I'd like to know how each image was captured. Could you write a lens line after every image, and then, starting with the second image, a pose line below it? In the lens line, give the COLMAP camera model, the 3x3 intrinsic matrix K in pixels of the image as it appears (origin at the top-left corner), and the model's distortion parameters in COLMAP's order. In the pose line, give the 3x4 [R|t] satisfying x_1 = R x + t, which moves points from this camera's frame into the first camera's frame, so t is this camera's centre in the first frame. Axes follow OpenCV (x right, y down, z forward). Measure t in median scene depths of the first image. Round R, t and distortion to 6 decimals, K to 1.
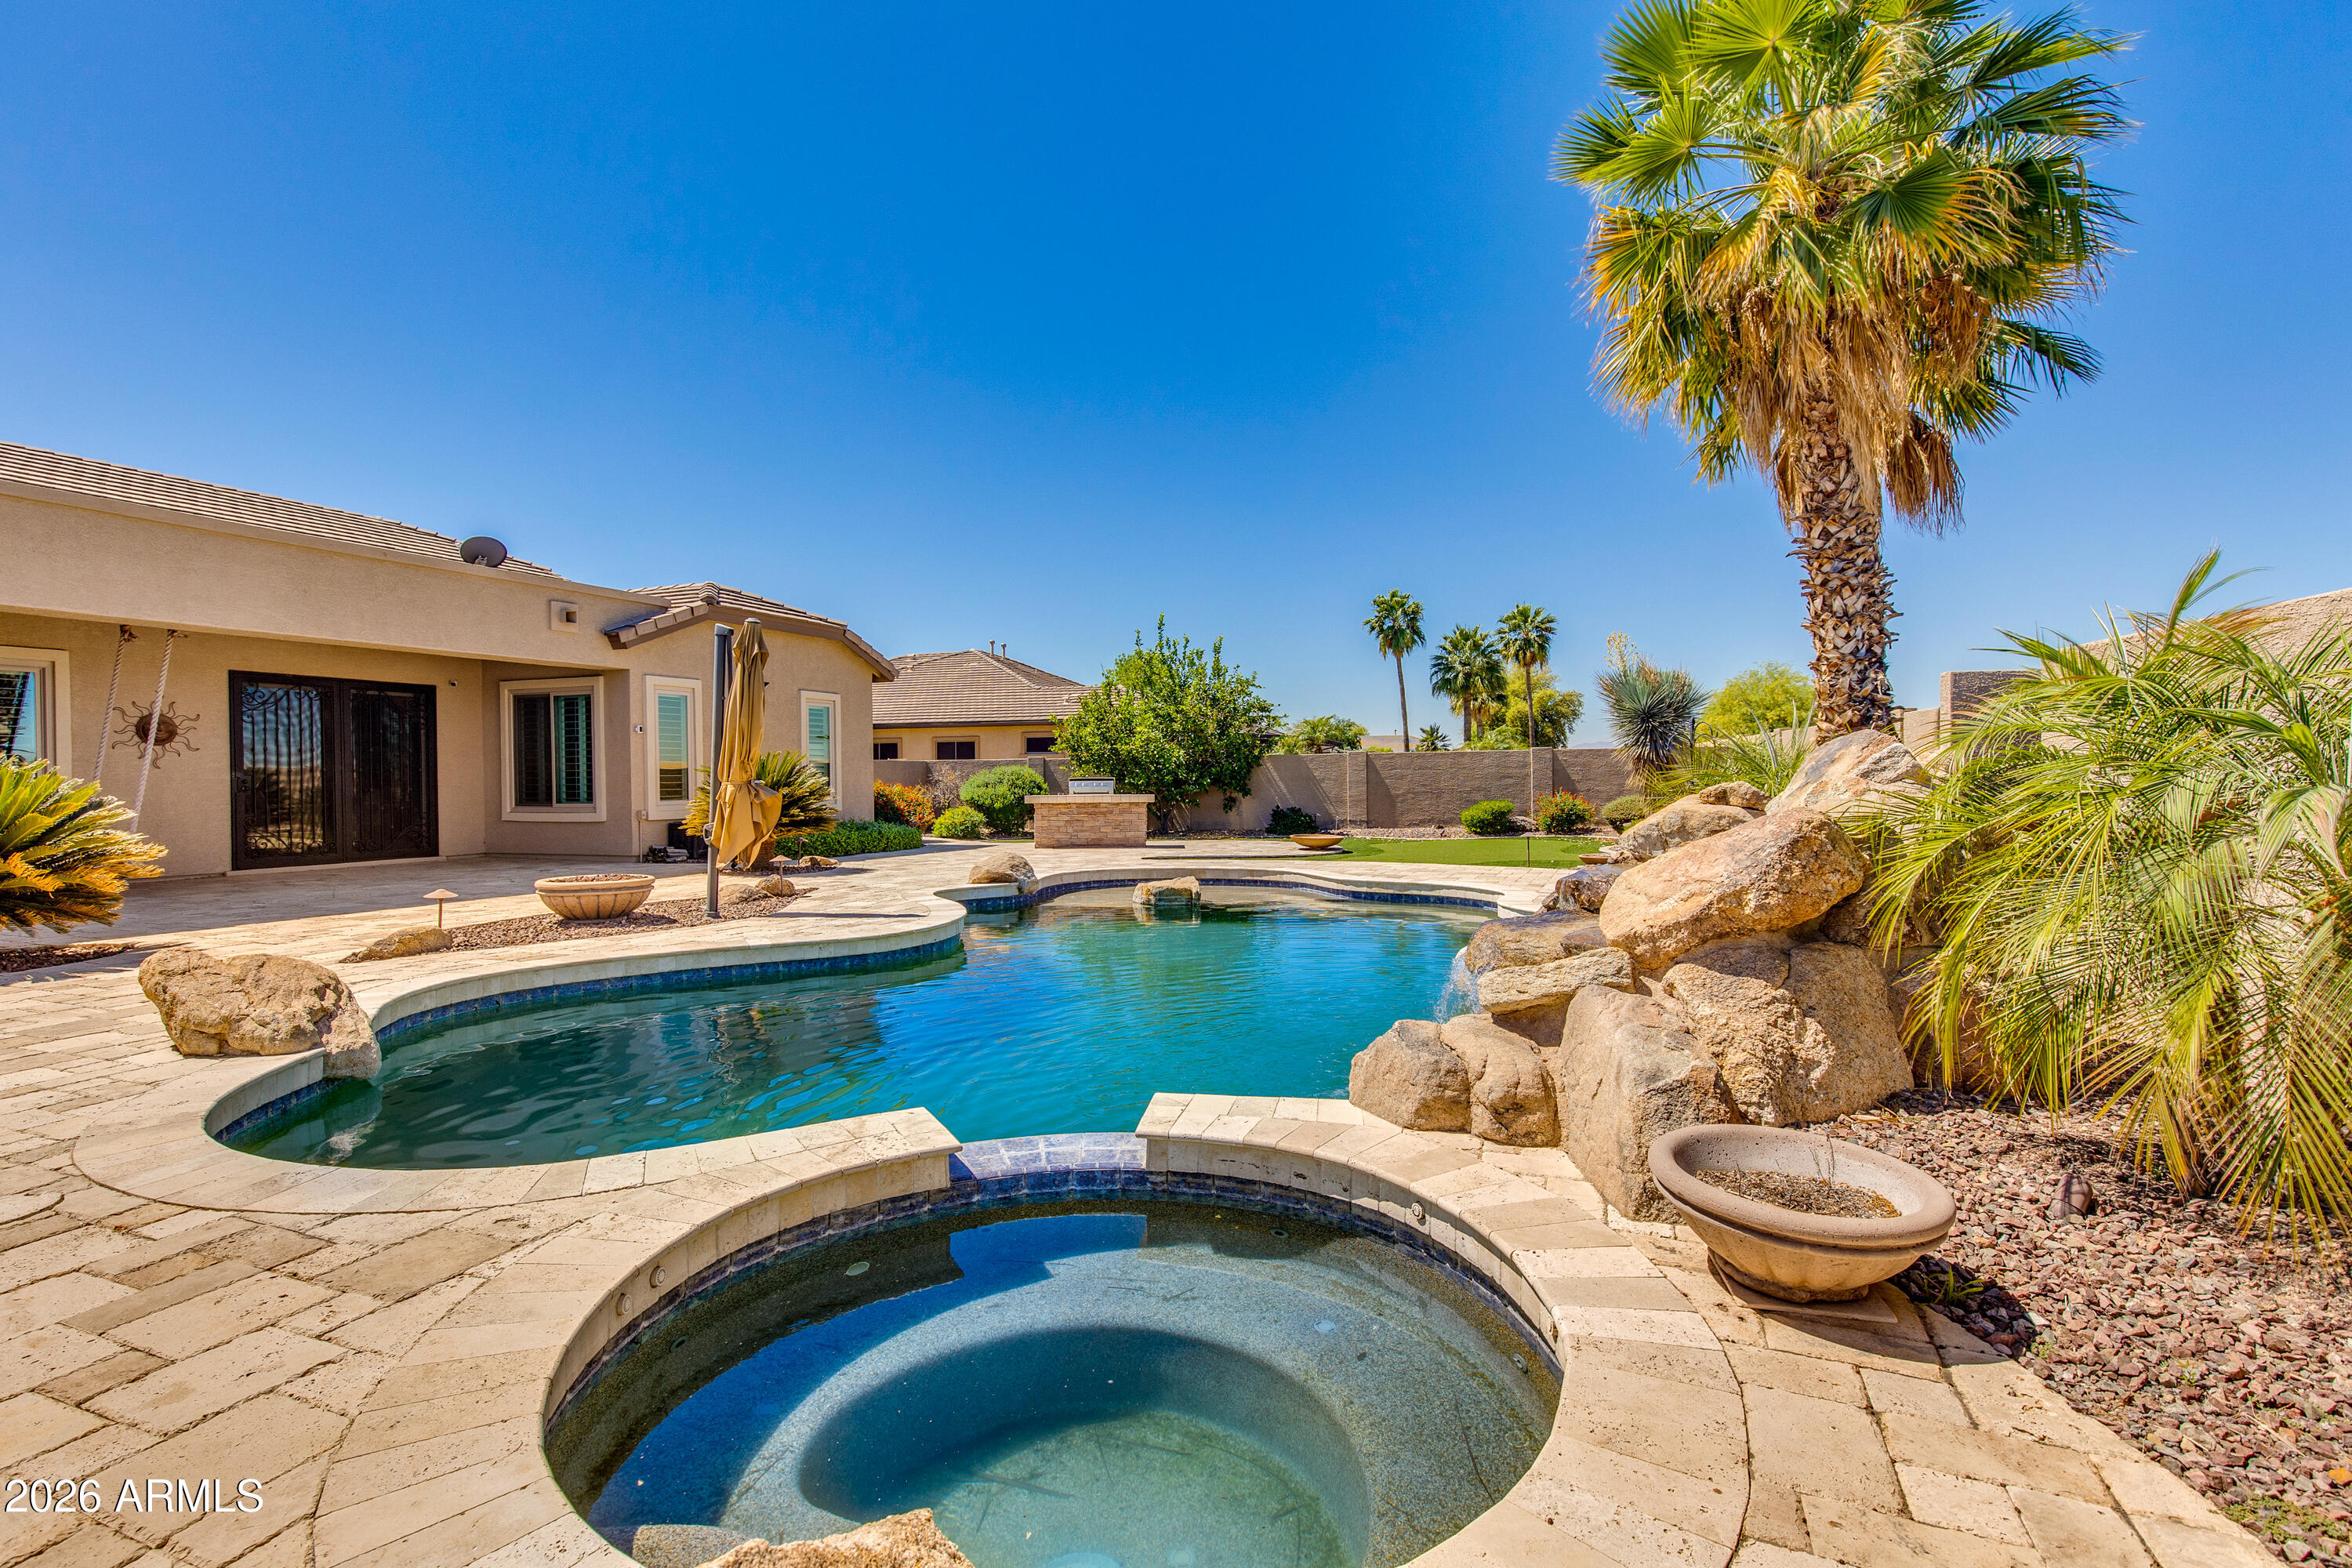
lens RADIAL K [[1064.7, 0, 1161.0], [0, 1064.7, 792.6], [0, 0, 1]] dist [0.009181, -0.001910]
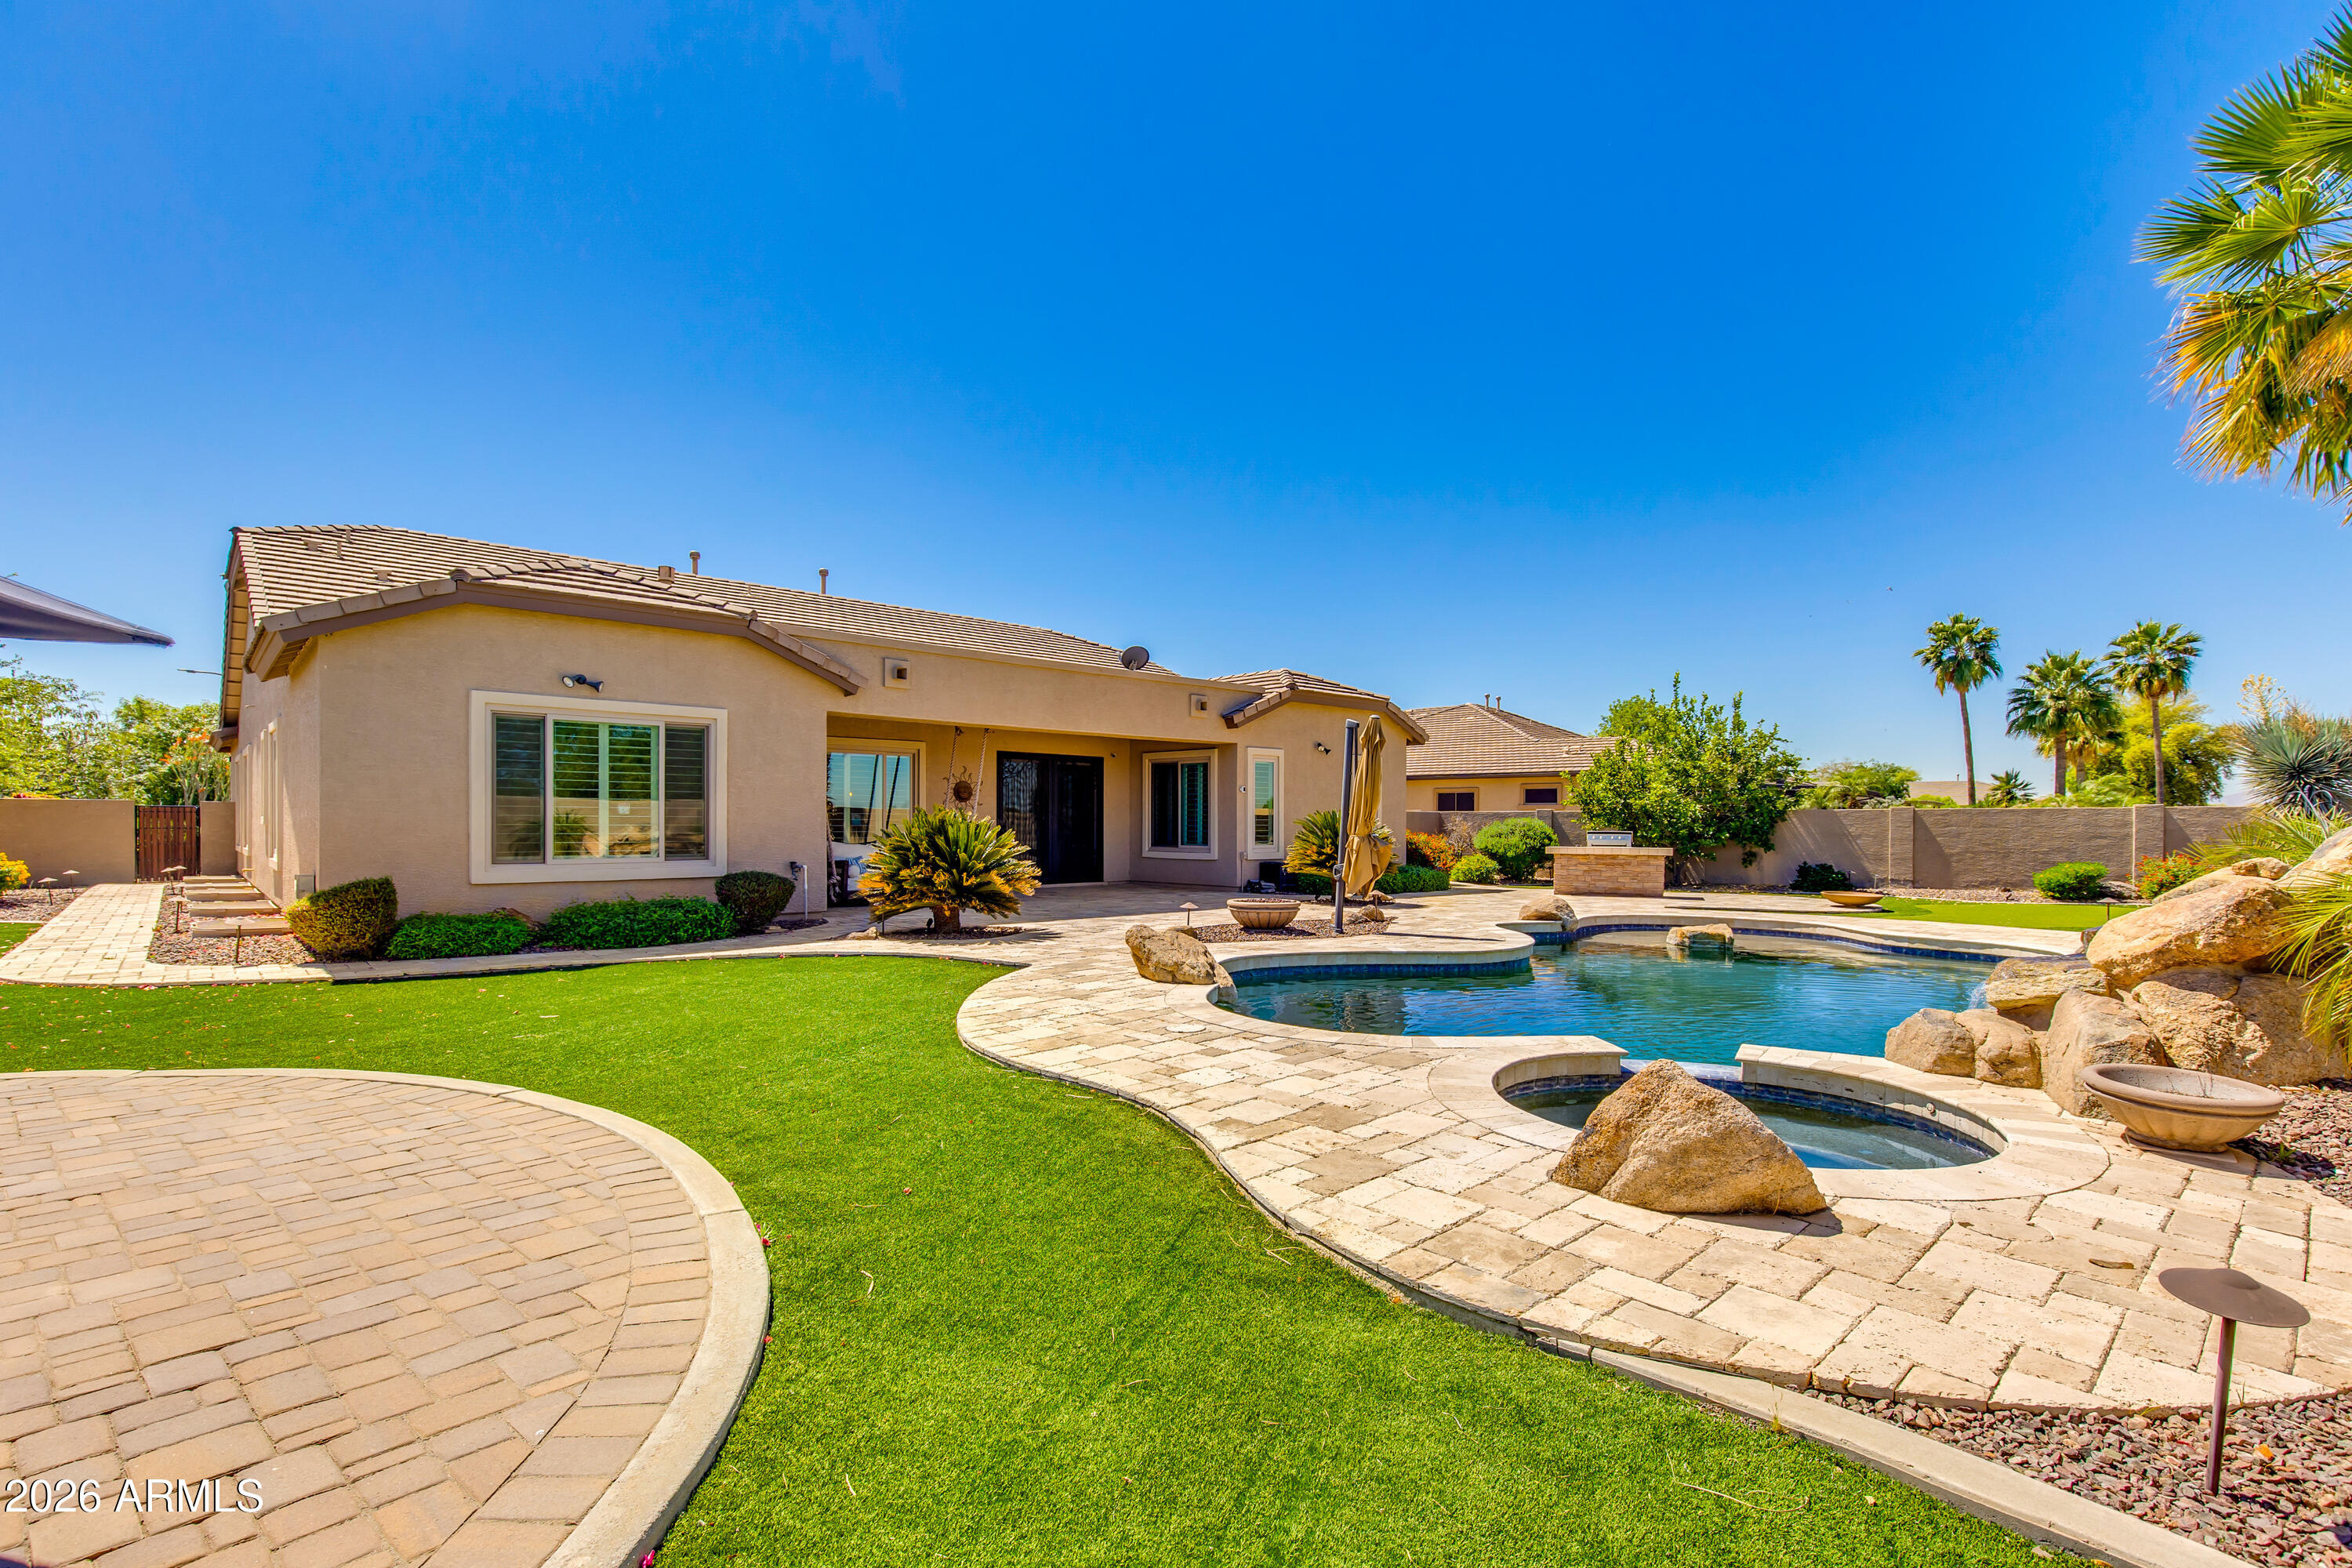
lens RADIAL K [[1064.7, 0, 1189.1], [0, 1064.7, 830.7], [0, 0, 1]] dist [0.009181, -0.001910]
pose [[0.918097, 0.016676, -0.396004, -0.047815], [-0.019157, 0.999814, -0.002310, -0.006727], [0.395892, 0.009707, 0.918246, -0.279605]]
